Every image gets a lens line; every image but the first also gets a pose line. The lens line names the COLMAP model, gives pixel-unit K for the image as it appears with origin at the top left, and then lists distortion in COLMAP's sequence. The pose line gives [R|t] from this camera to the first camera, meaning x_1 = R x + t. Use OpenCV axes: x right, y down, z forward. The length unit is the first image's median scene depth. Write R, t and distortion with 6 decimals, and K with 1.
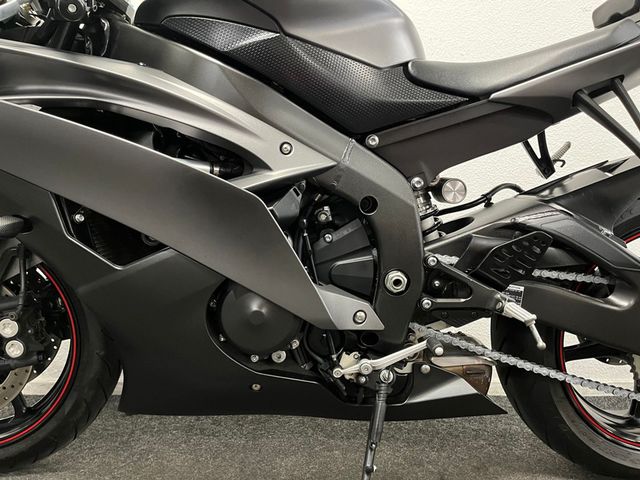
lens RADIAL K [[505.1, 0, 319.3], [0, 505.1, 227.8], [0, 0, 1]] dist [0.056297, -0.095506]
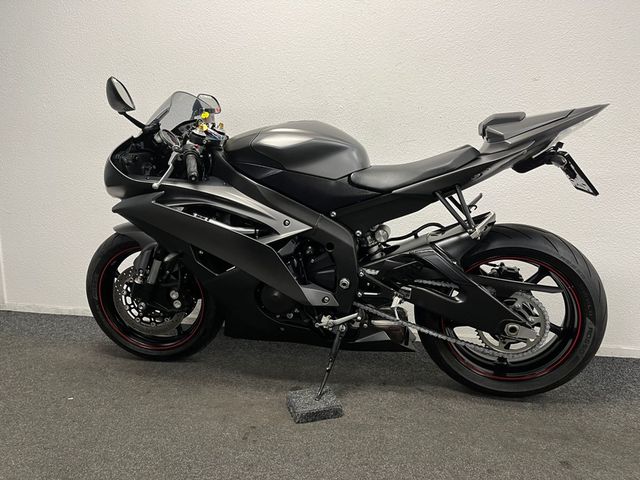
lens RADIAL K [[505.1, 0, 319.3], [0, 505.1, 227.8], [0, 0, 1]] dist [0.056297, -0.095506]
pose [[0.968629, 0.019268, -0.247764, 0.546591], [0.008128, 0.994000, 0.109075, -0.334616], [0.248379, -0.107667, 0.962661, -0.947897]]
